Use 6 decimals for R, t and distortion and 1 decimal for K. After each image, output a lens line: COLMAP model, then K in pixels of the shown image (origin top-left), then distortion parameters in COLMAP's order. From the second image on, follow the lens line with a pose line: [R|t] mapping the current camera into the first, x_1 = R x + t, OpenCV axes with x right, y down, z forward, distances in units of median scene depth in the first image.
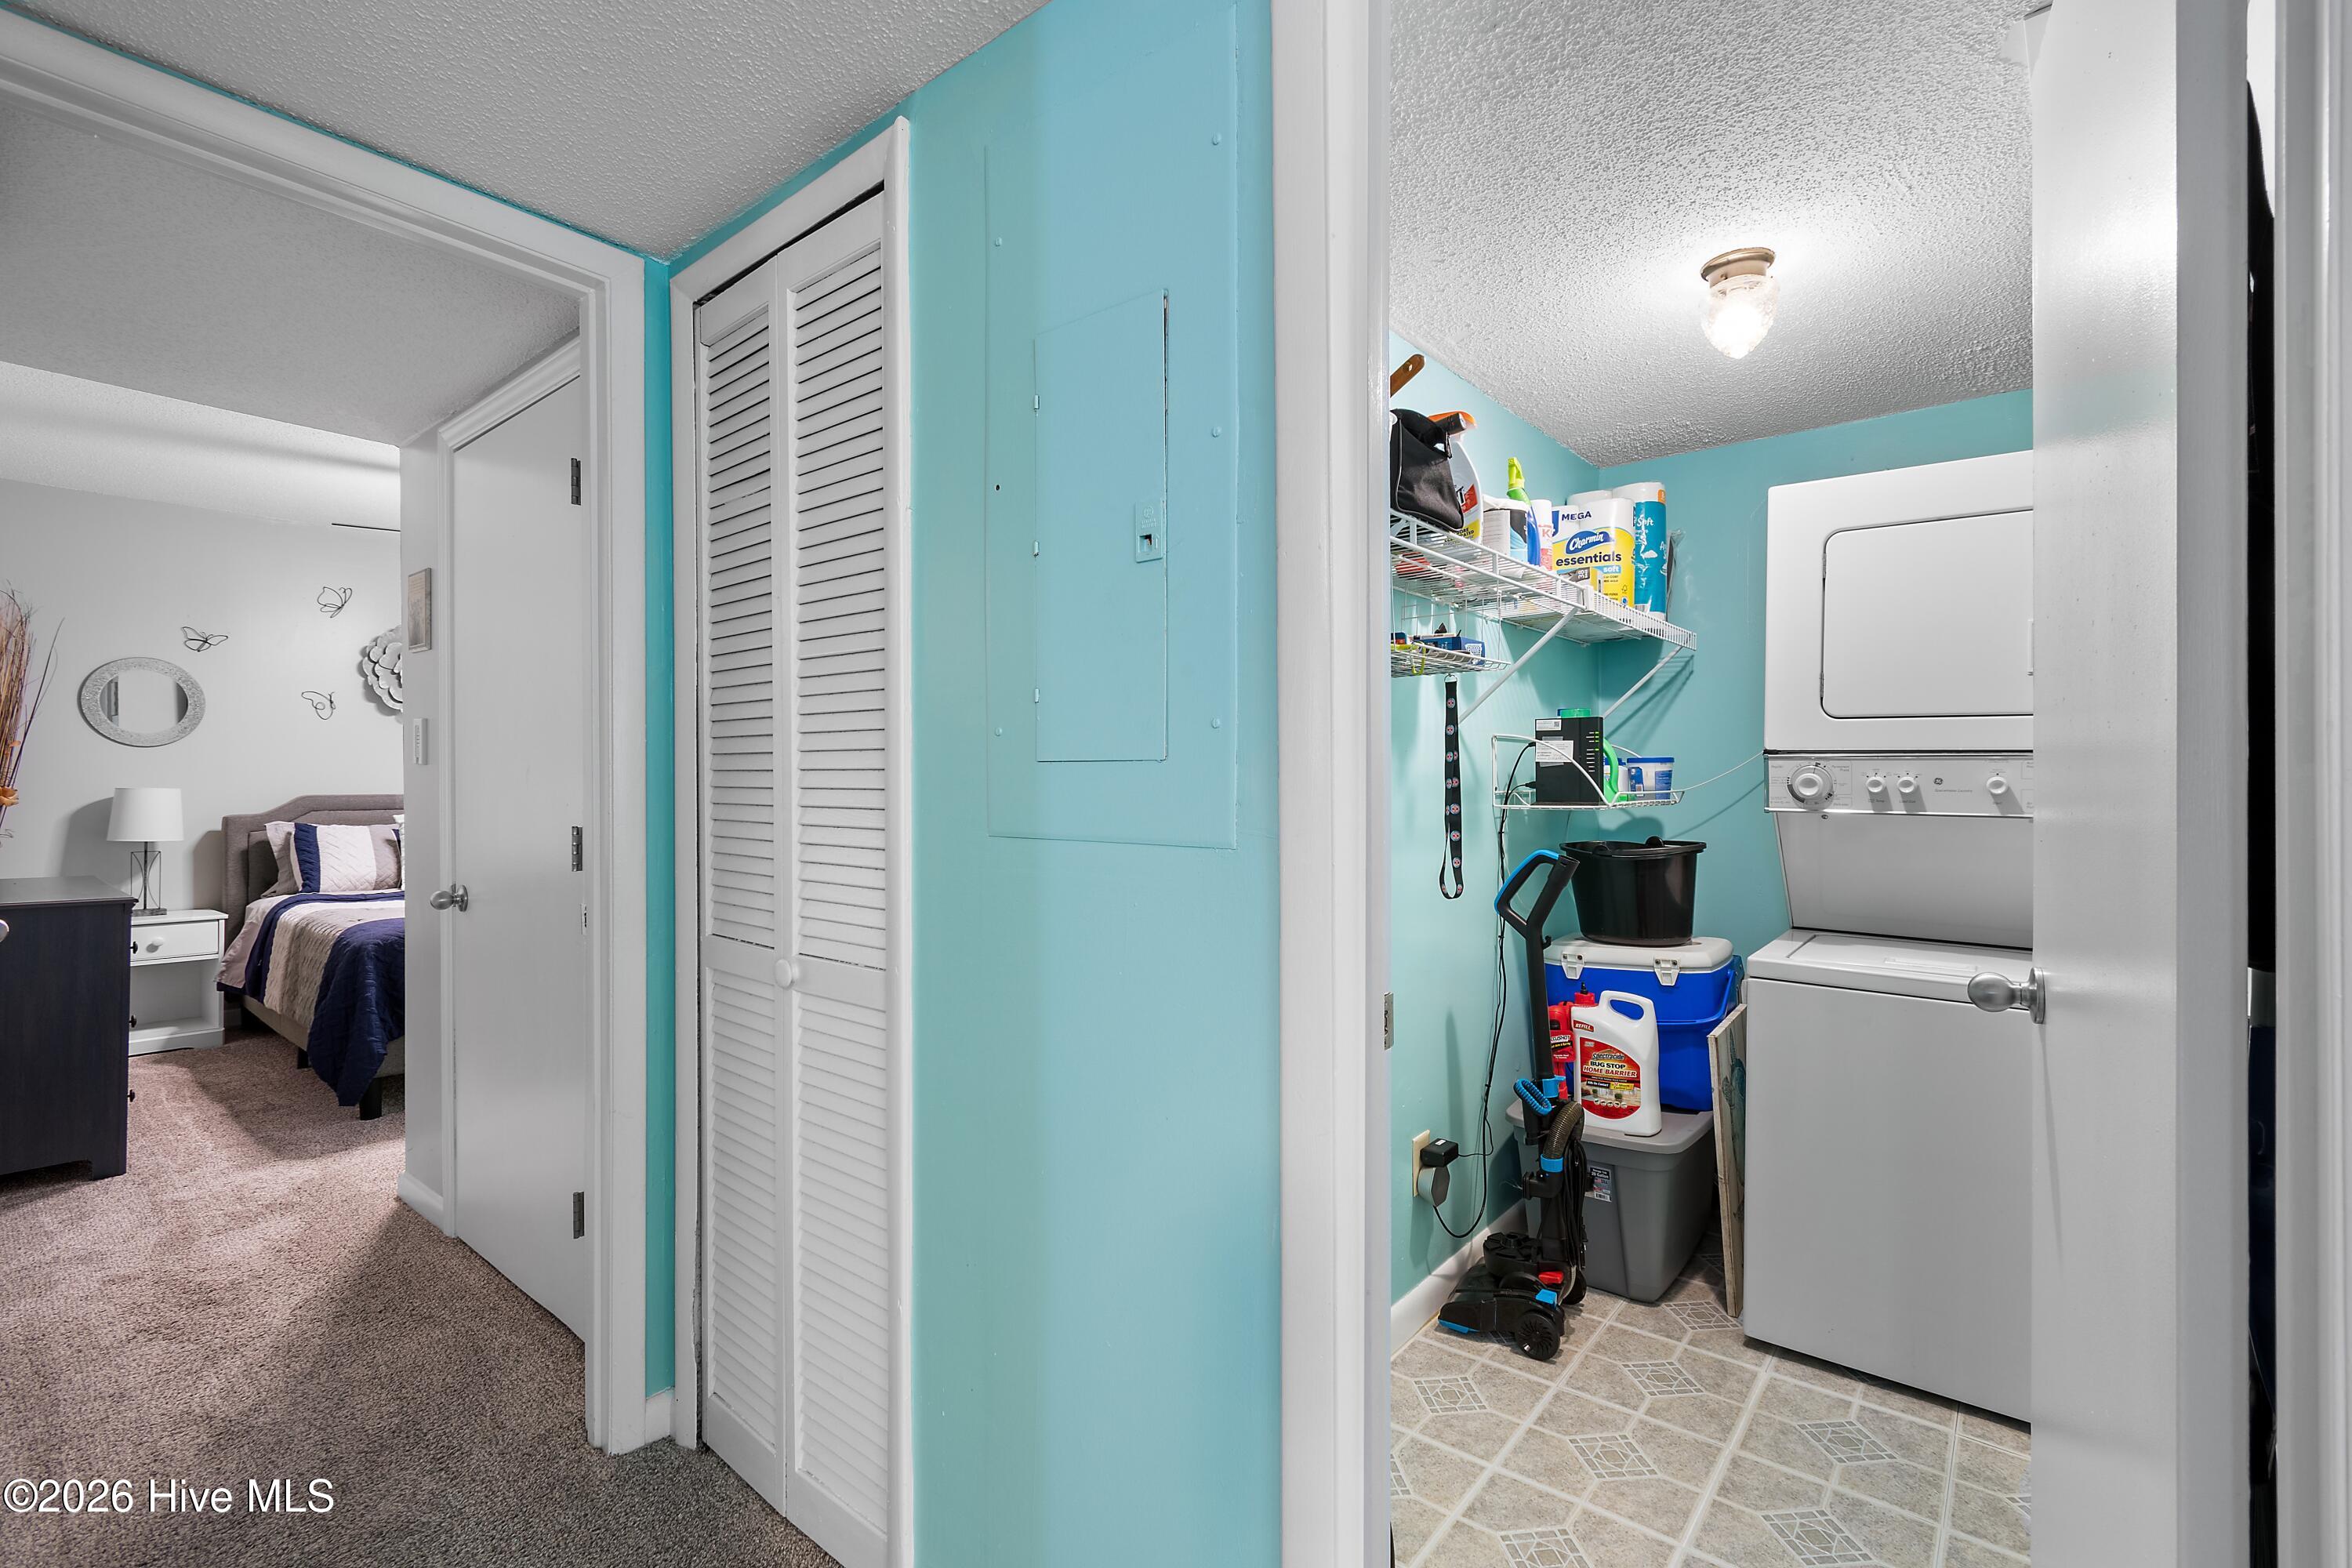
lens RADIAL K [[1044.5, 0, 1186.9], [0, 1044.5, 787.7], [0, 0, 1]] dist [-0.000520, 0.000018]
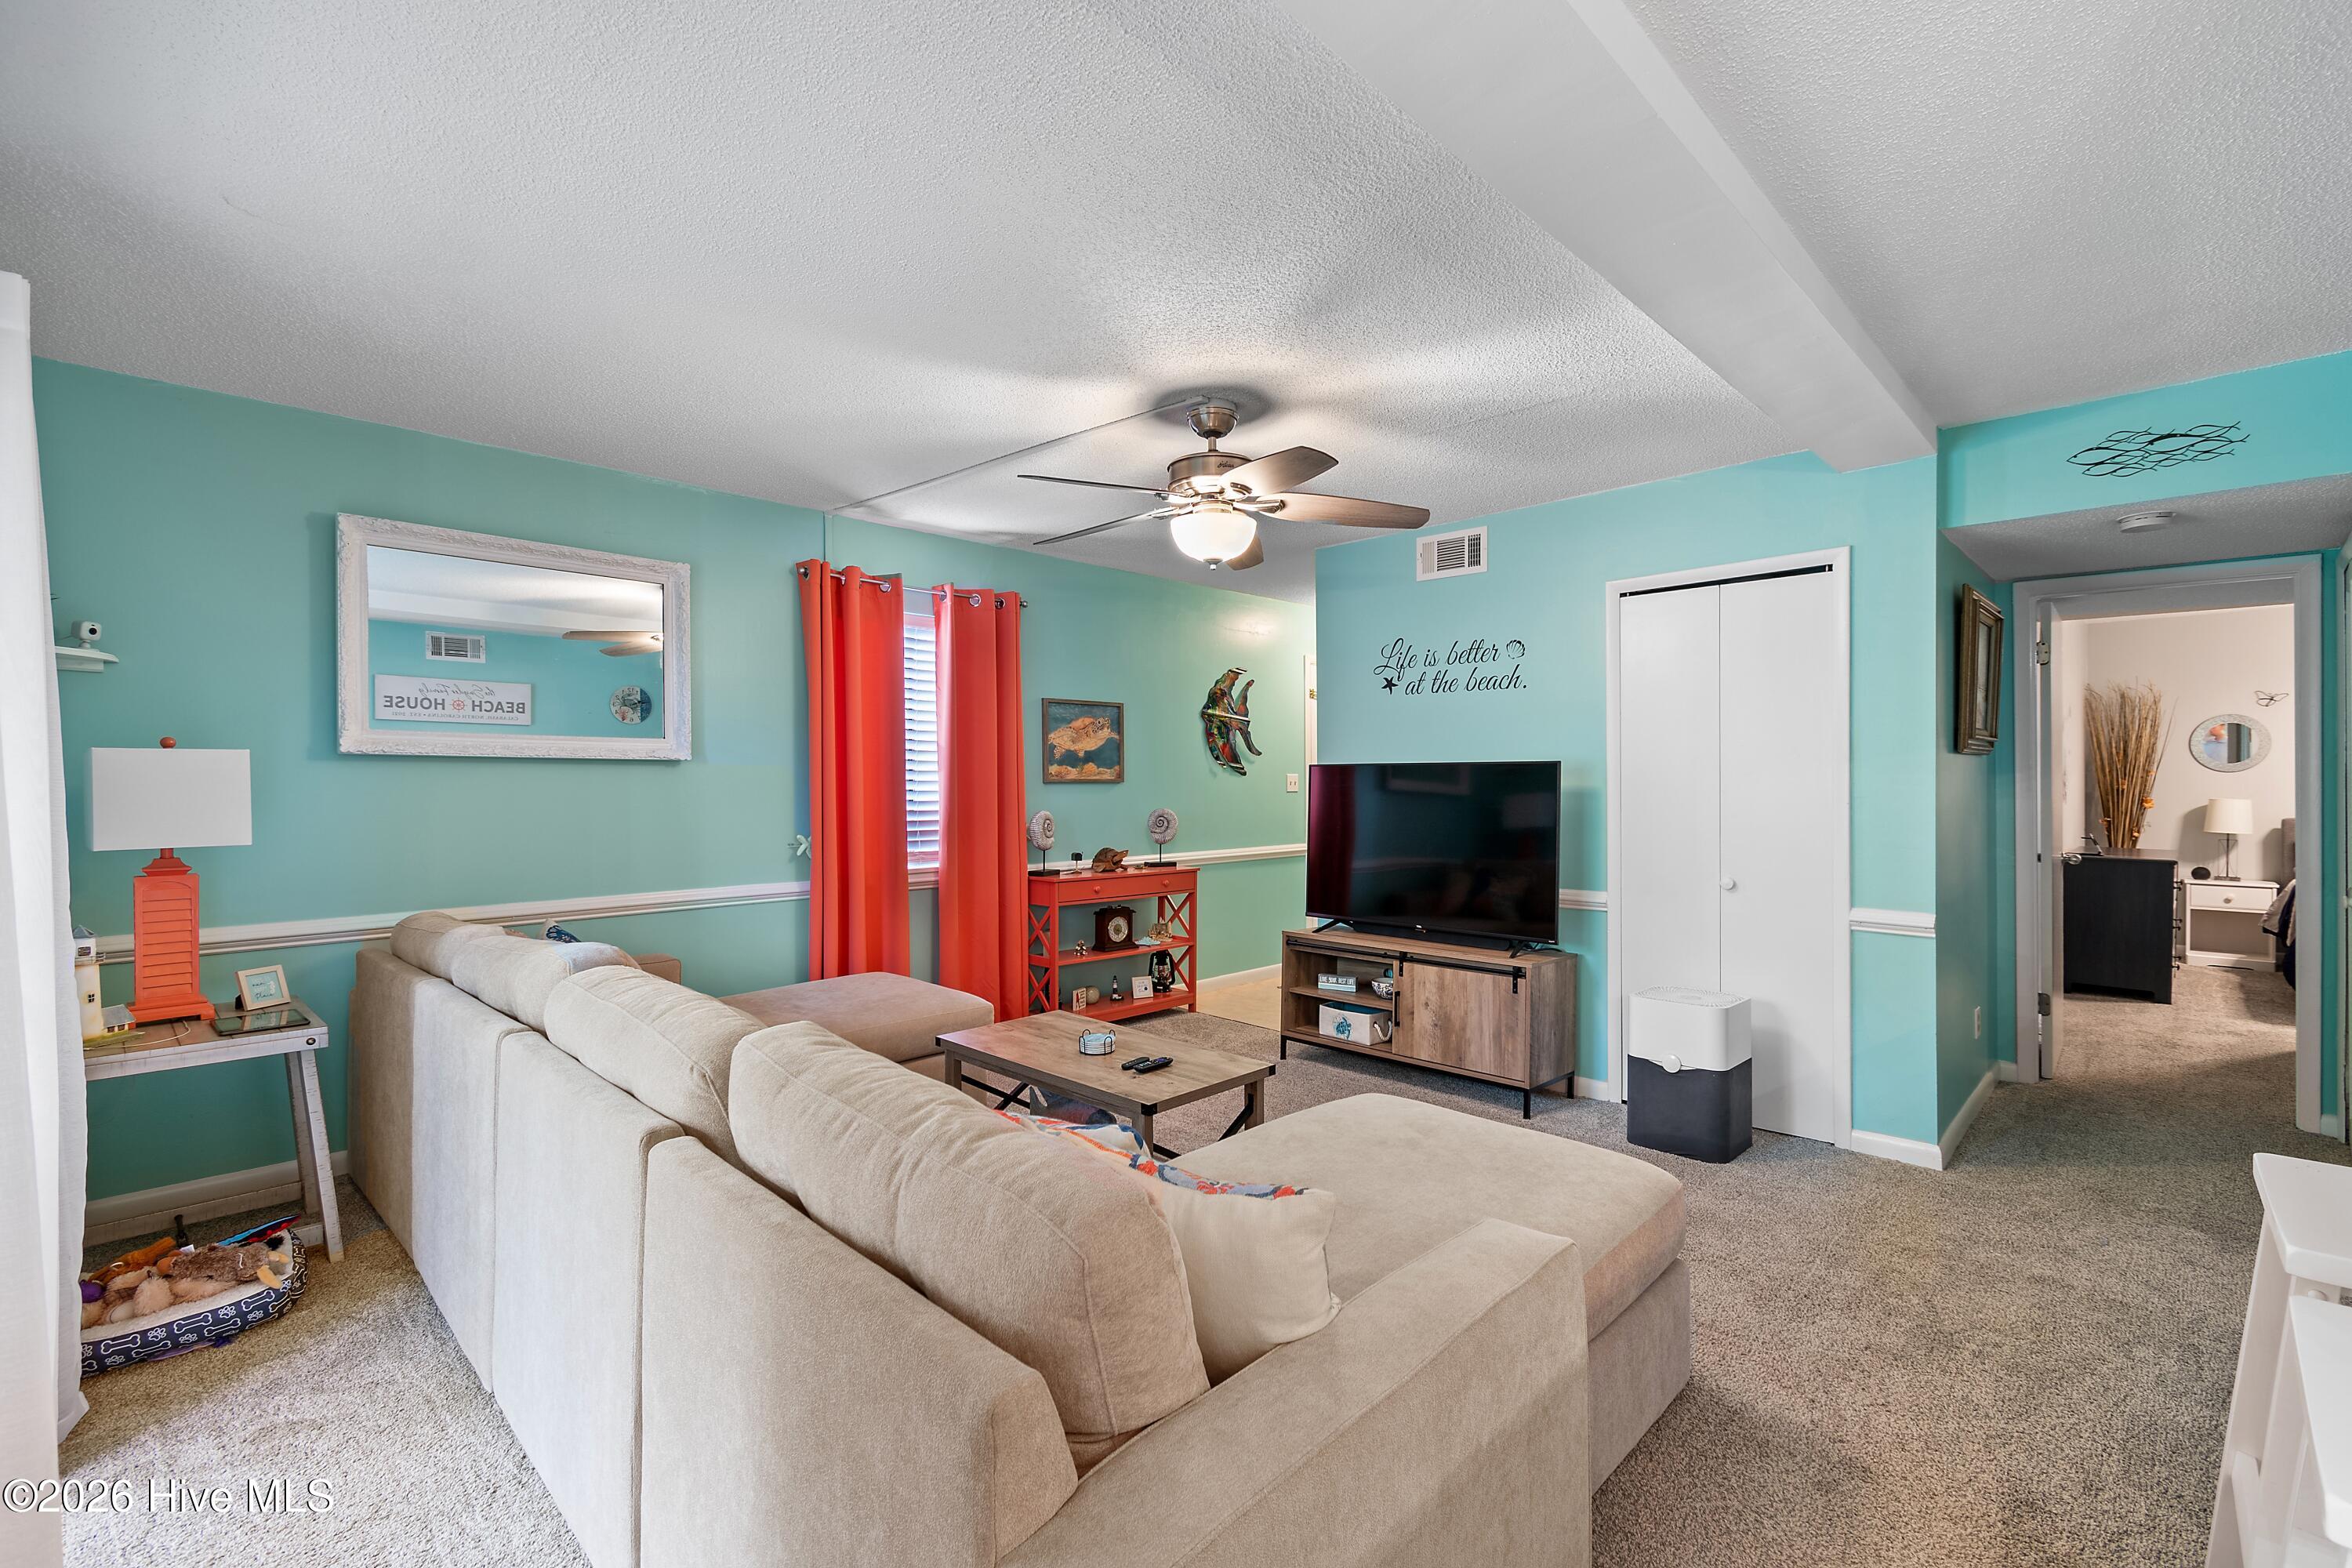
lens RADIAL K [[1044.5, 0, 1186.9], [0, 1044.5, 787.7], [0, 0, 1]] dist [-0.000520, 0.000018]
pose [[-0.081927, 0.001887, -0.996637, 0.695462], [-0.000092, 0.999998, 0.001900, -0.020026], [0.996638, 0.000247, -0.081927, -0.429075]]
